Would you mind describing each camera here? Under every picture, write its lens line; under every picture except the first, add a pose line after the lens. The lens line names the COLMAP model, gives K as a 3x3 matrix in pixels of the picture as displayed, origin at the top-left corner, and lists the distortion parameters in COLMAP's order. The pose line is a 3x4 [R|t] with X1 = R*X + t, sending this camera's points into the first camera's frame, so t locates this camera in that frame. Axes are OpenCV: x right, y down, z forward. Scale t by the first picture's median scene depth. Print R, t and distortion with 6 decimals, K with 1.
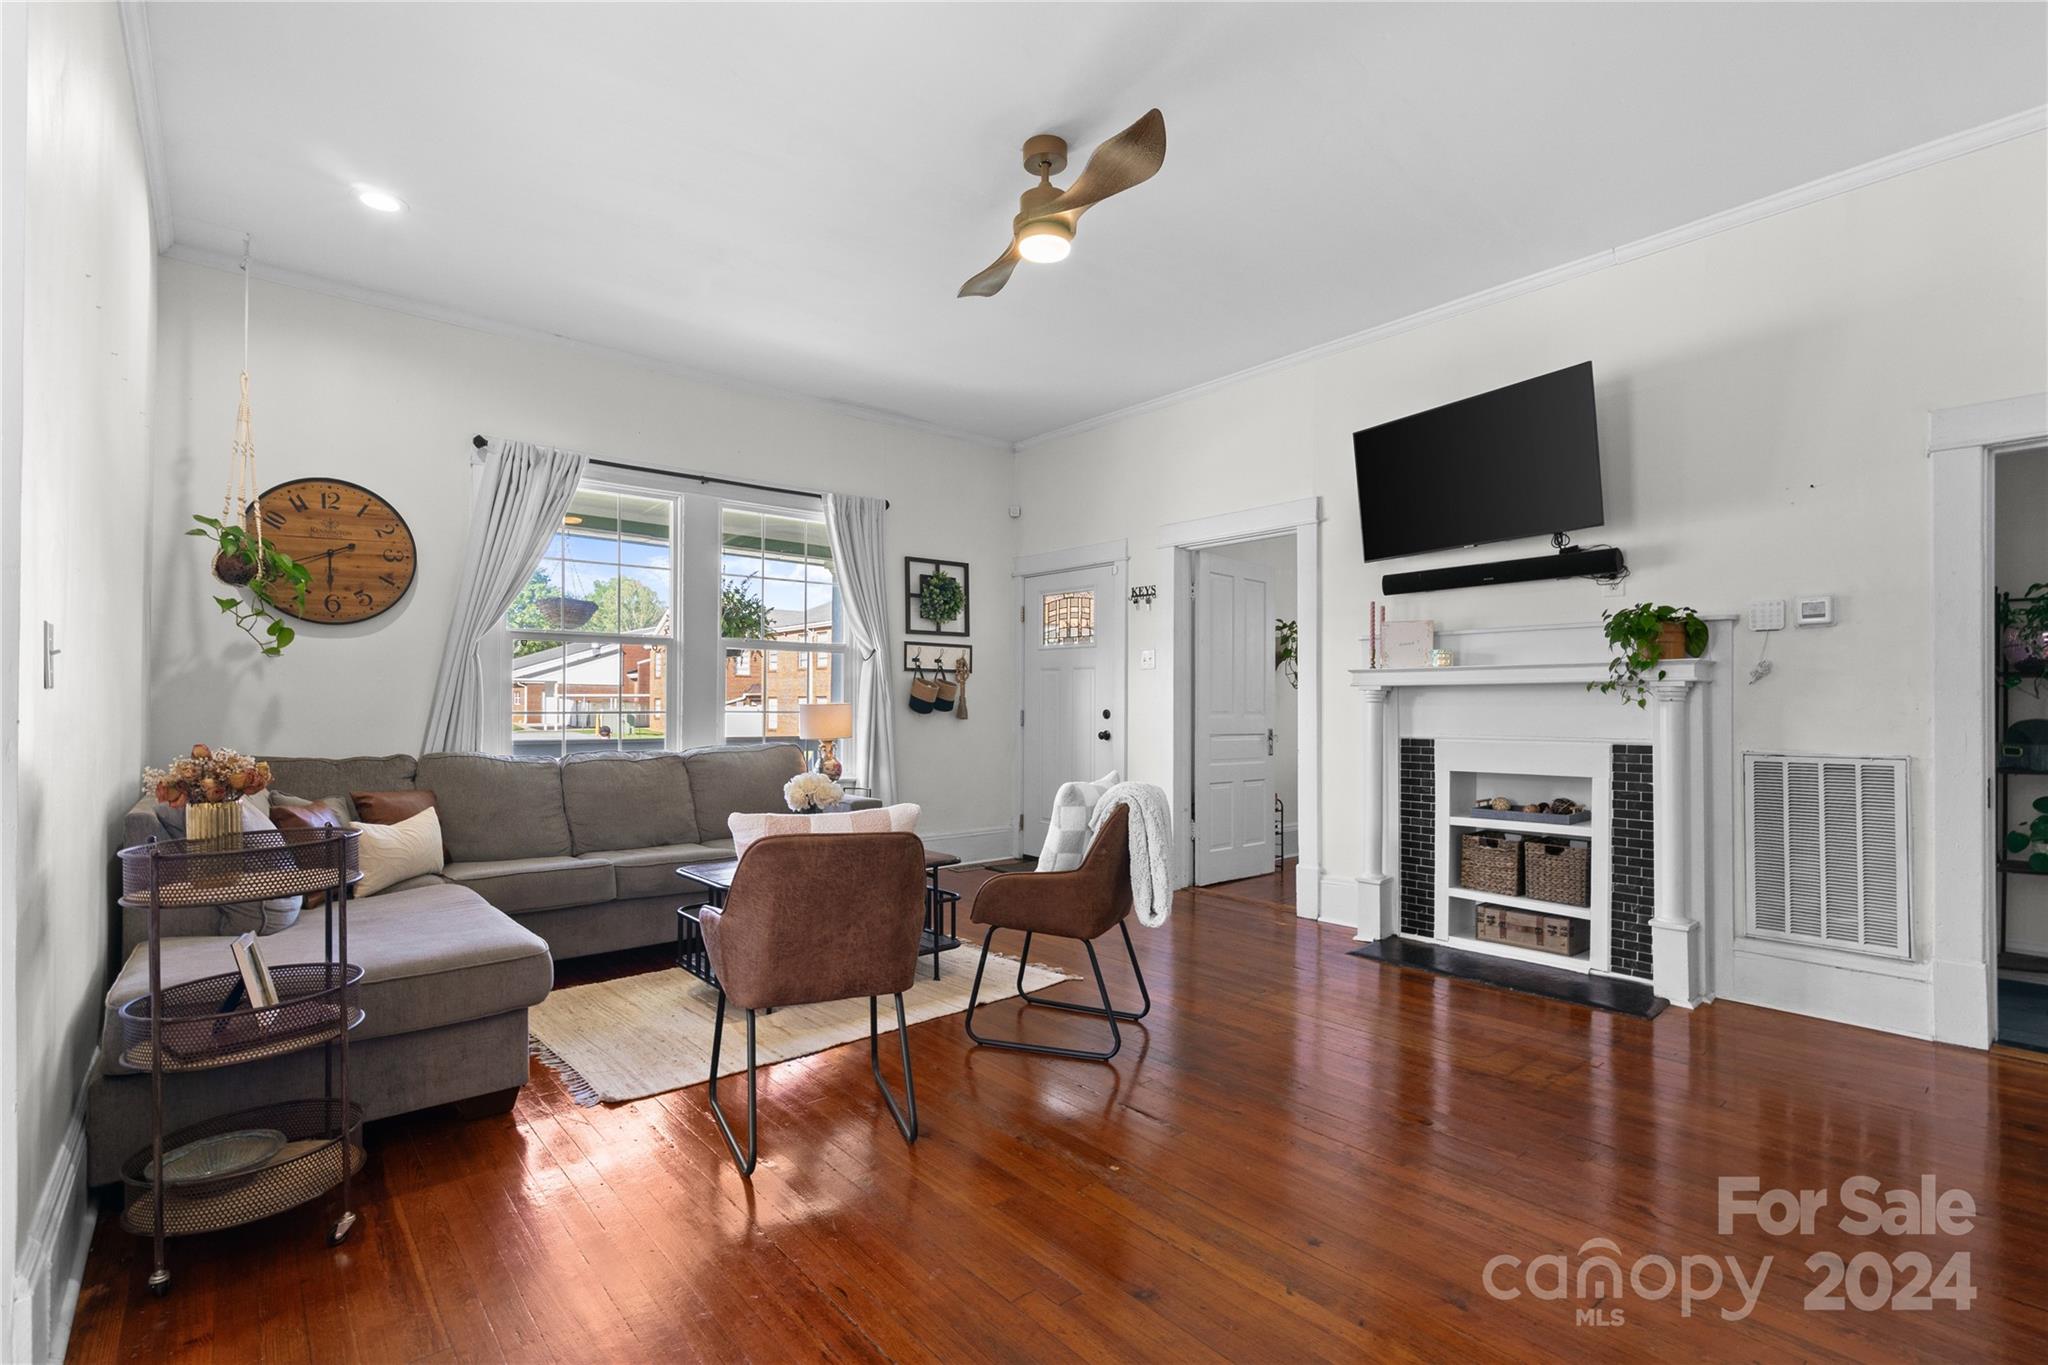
lens RADIAL K [[939.9, 0, 1013.2], [0, 939.9, 705.2], [0, 0, 1]] dist [-0.002341, -0.000315]
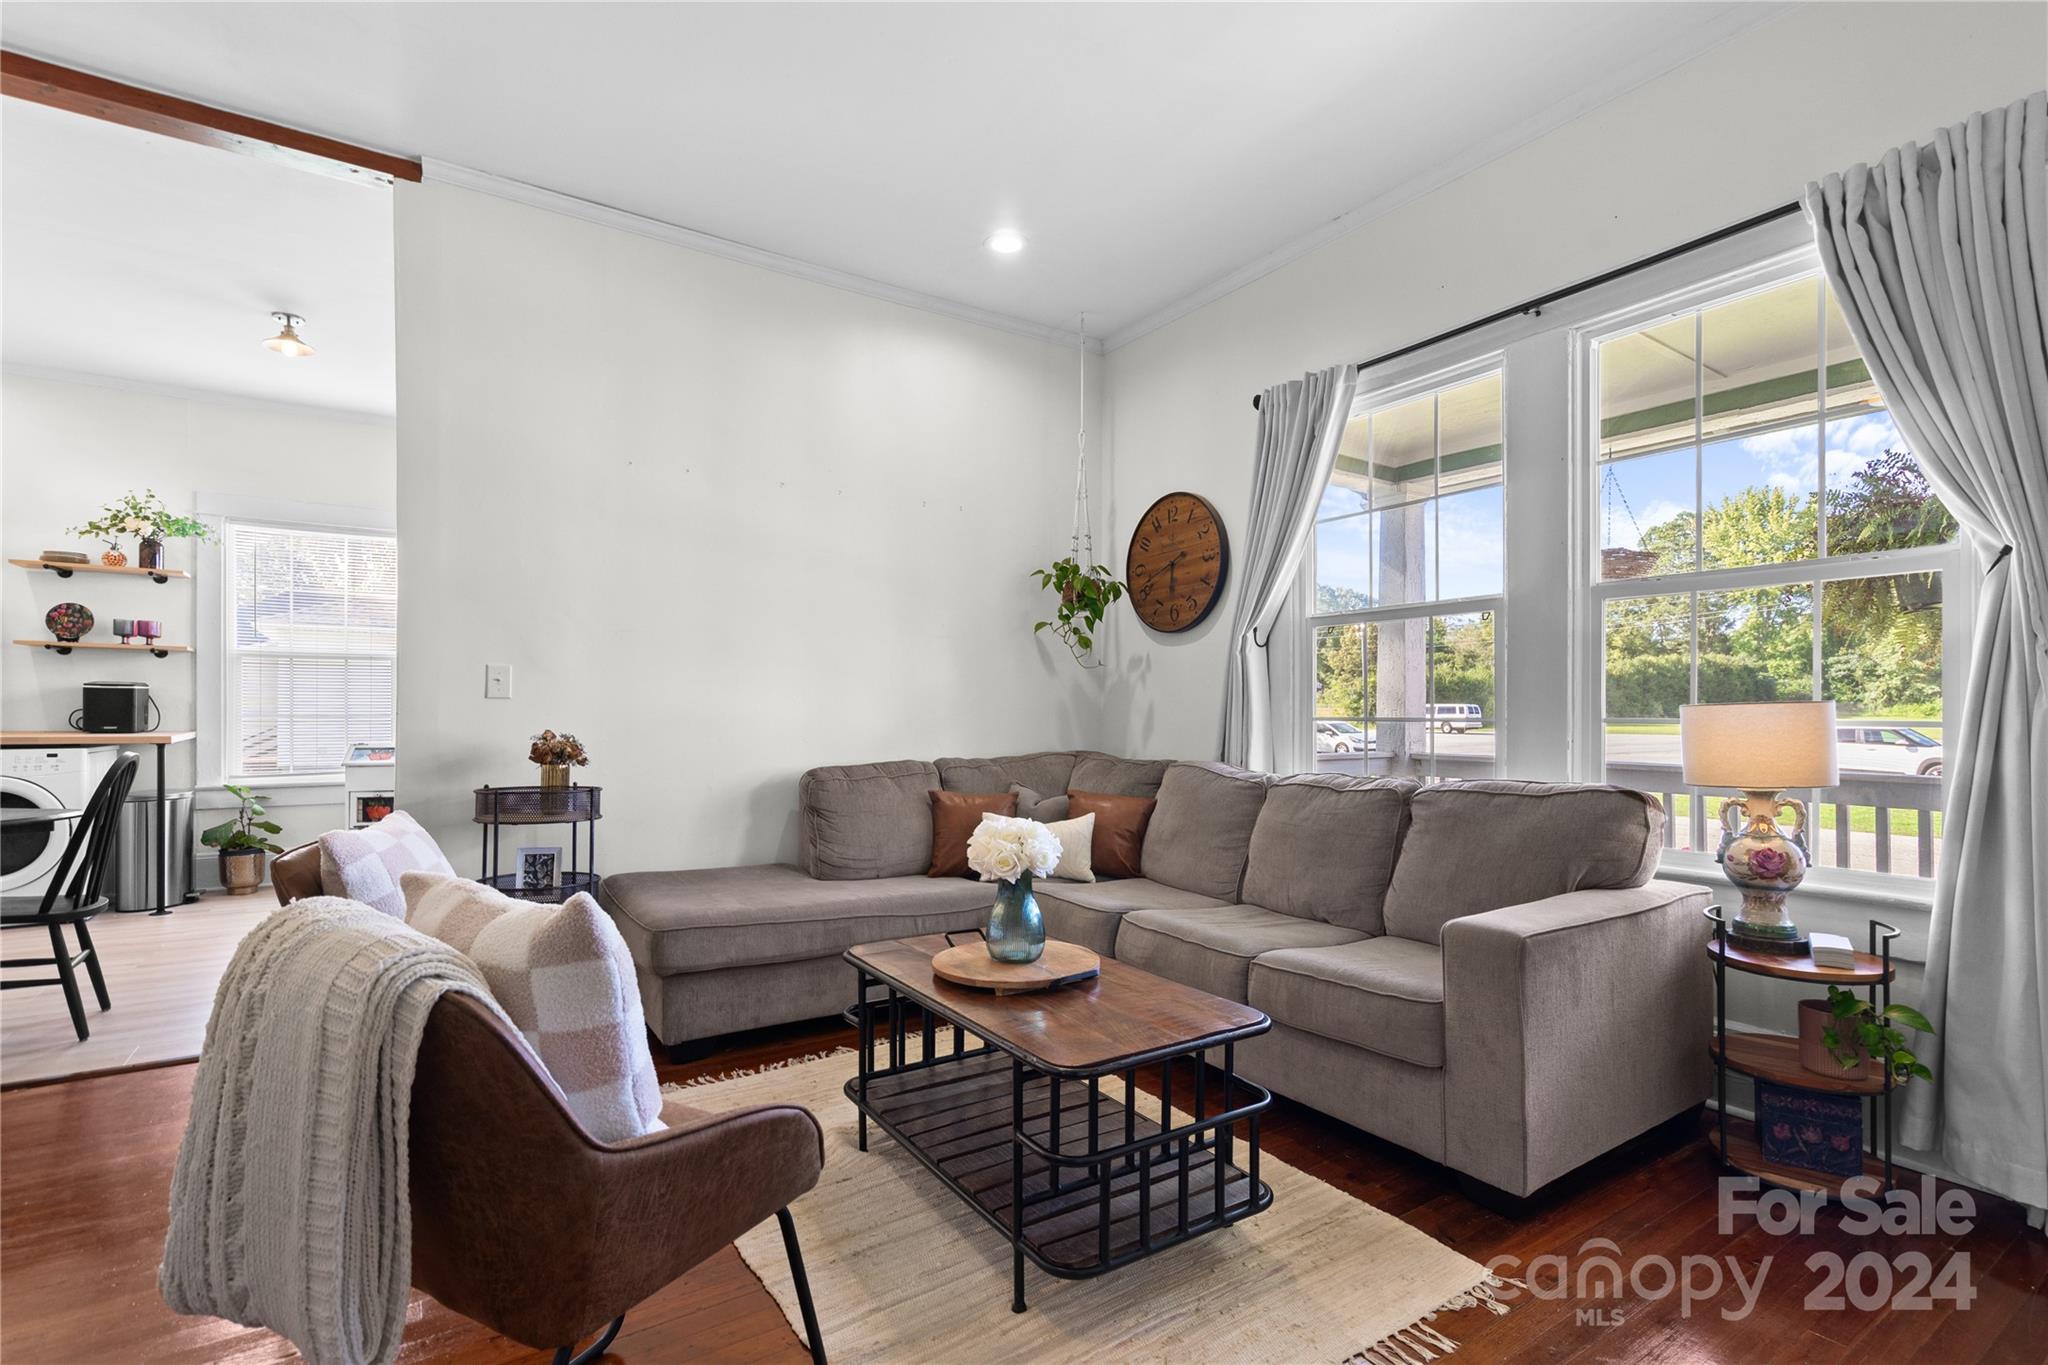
lens RADIAL K [[939.9, 0, 1013.2], [0, 939.9, 705.2], [0, 0, 1]] dist [-0.002341, -0.000315]
pose [[-0.133454, -0.006912, -0.991031, 0.333945], [-0.001660, 0.999976, -0.006751, 0.002271], [0.991054, 0.000744, -0.133463, 0.964086]]
